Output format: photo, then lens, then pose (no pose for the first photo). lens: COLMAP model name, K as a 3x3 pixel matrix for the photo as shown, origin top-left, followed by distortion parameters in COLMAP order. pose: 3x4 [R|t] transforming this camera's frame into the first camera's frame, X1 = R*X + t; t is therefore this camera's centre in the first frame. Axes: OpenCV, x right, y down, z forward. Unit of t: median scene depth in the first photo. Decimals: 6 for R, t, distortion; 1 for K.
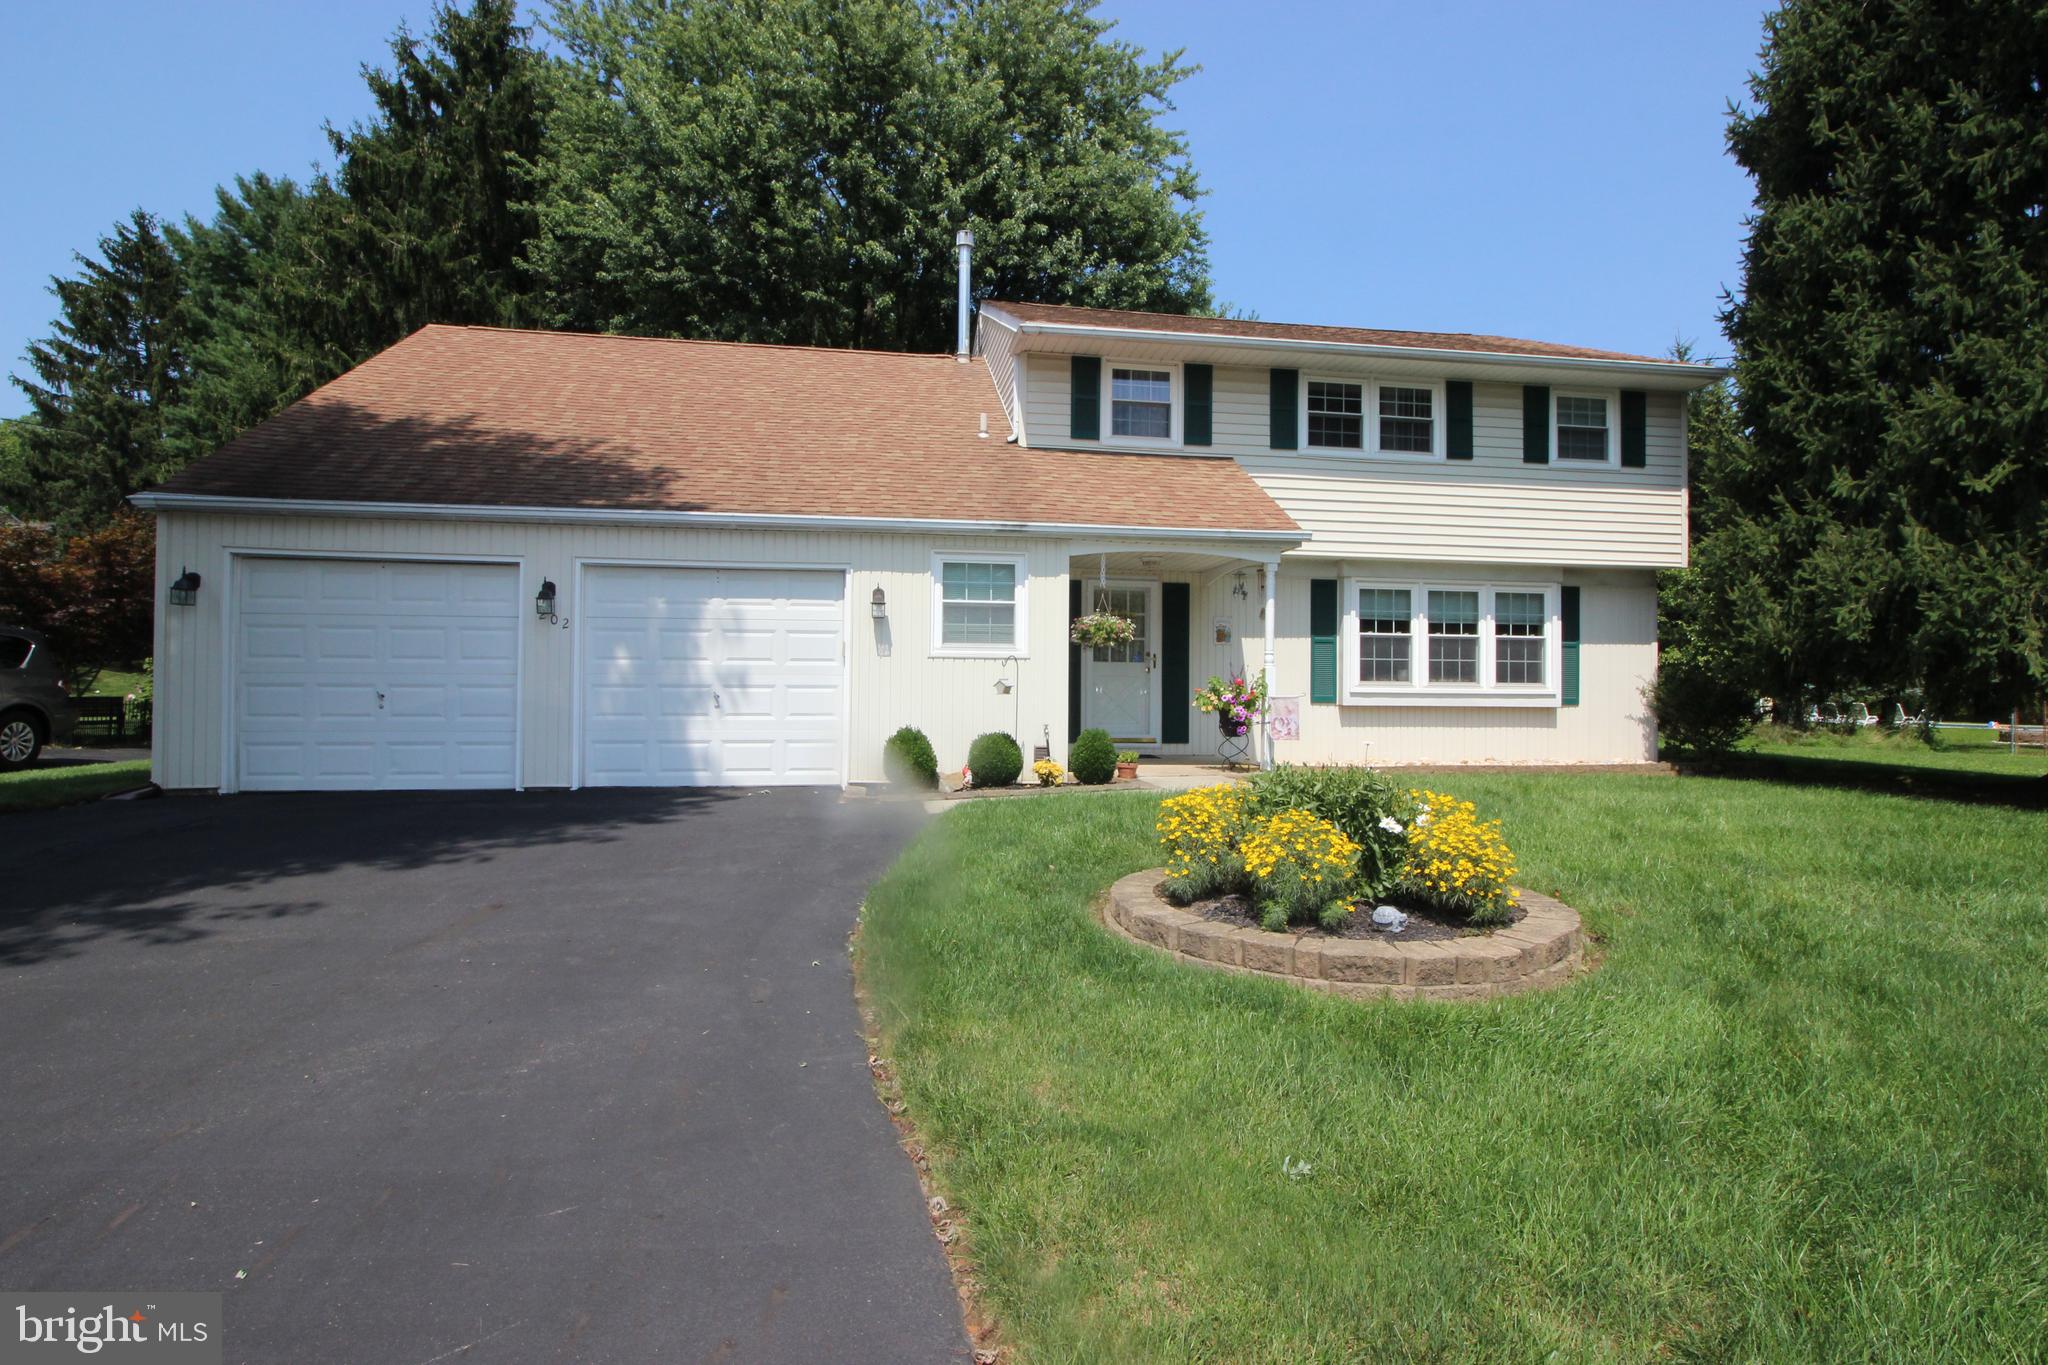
lens RADIAL K [[1019.4, 0, 1022.2], [0, 1019.4, 681.3], [0, 0, 1]] dist [0.001356, -0.011169]
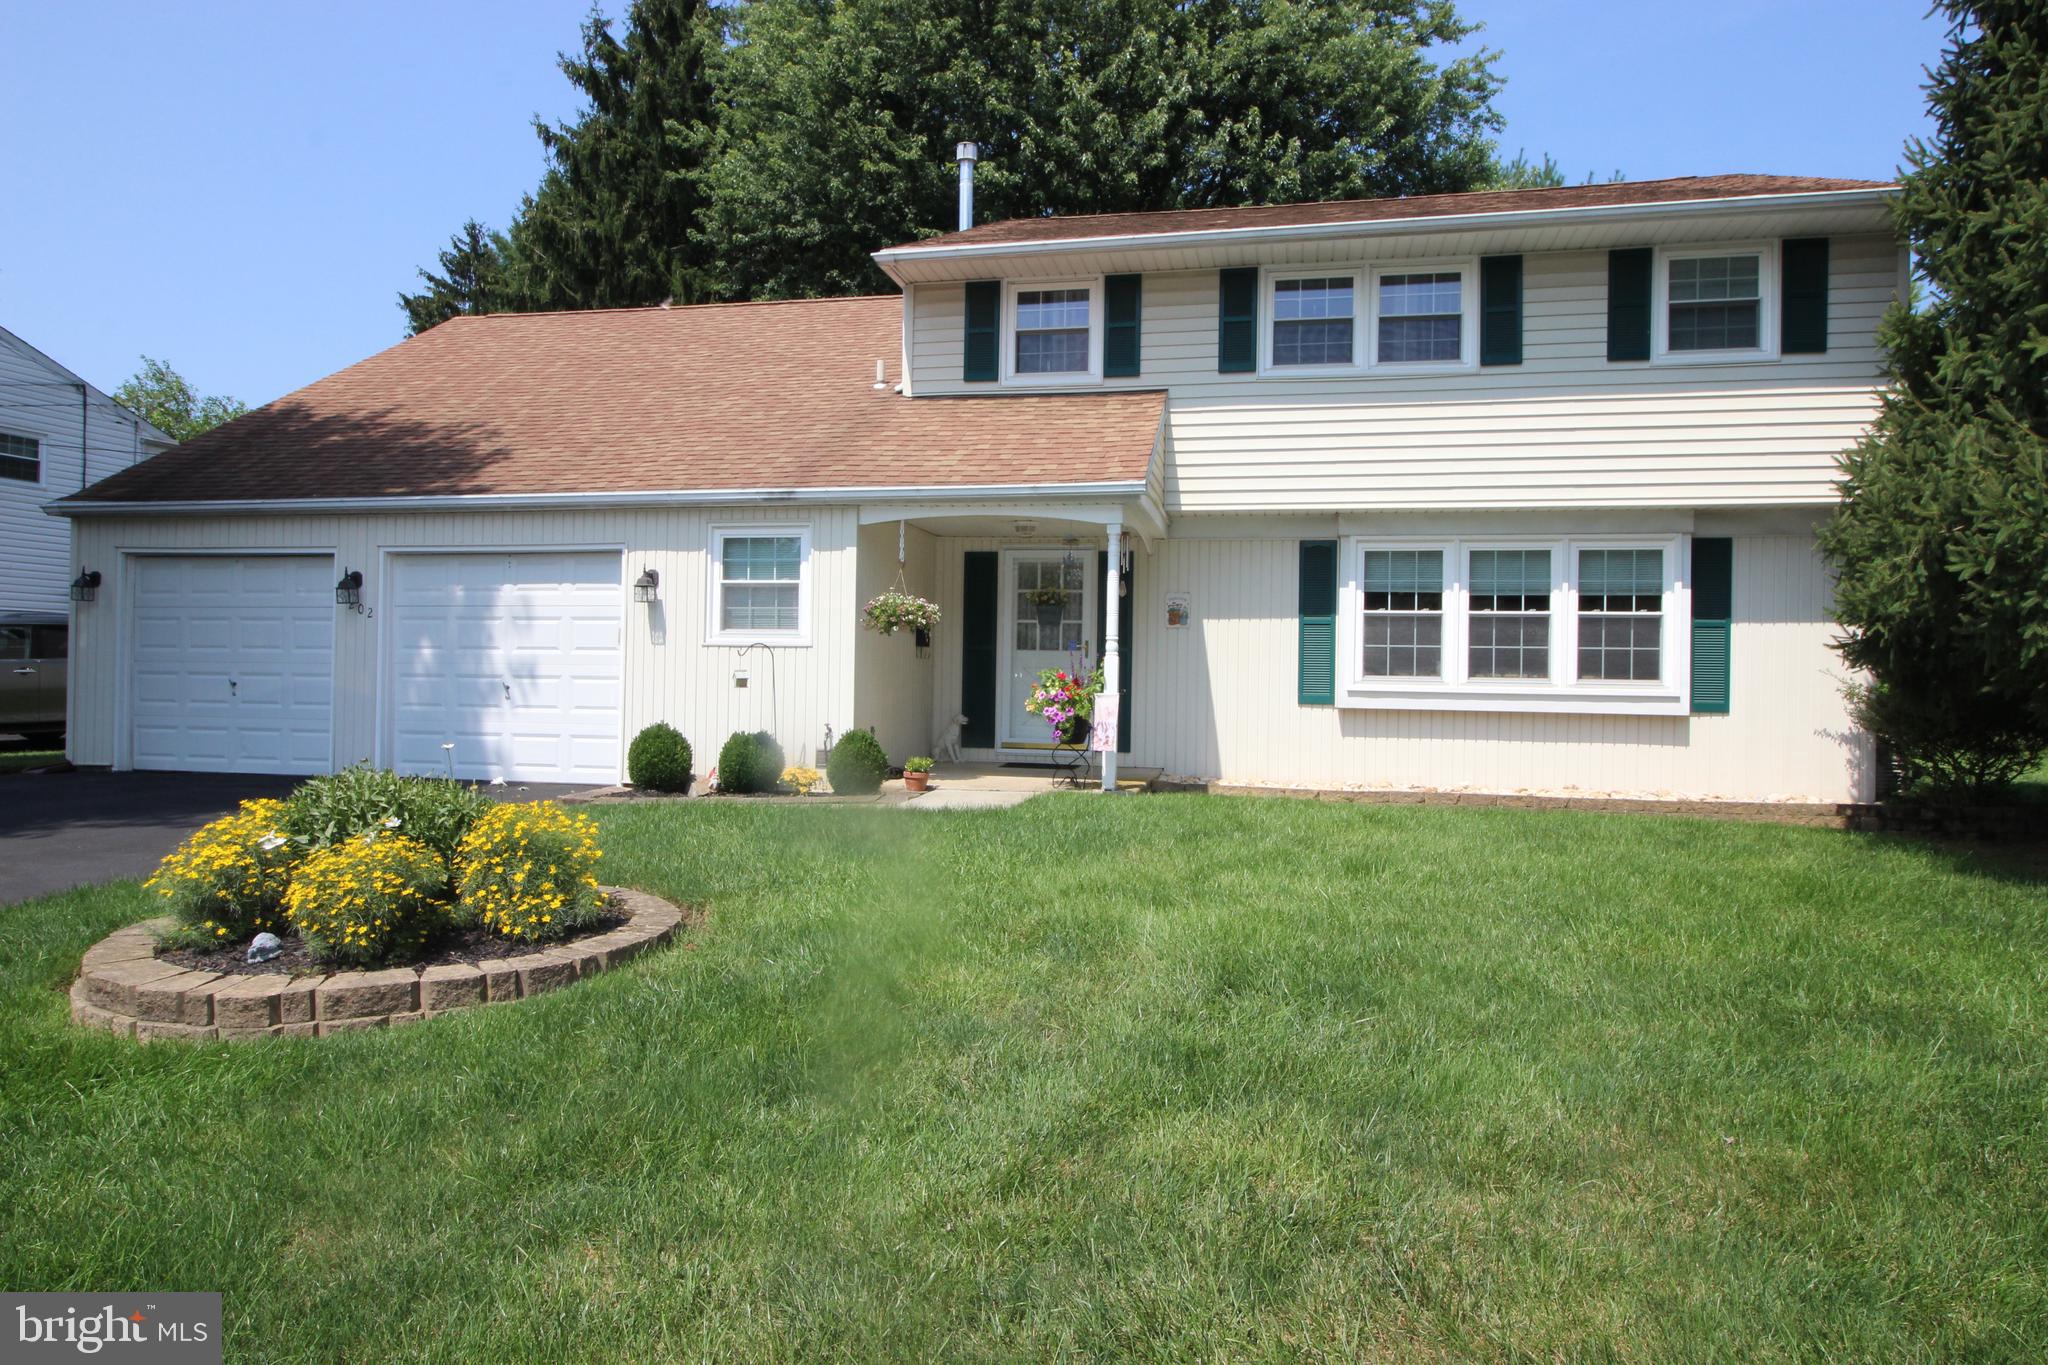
lens RADIAL K [[1223.9, 0, 1024.5], [0, 1223.9, 679.3], [0, 0, 1]] dist [-0.000385, -0.001280]
pose [[0.933483, 0.006115, -0.358571, 0.415802], [-0.005289, 0.999981, 0.003287, 0.000748], [0.358584, -0.001172, 0.933497, 0.078631]]
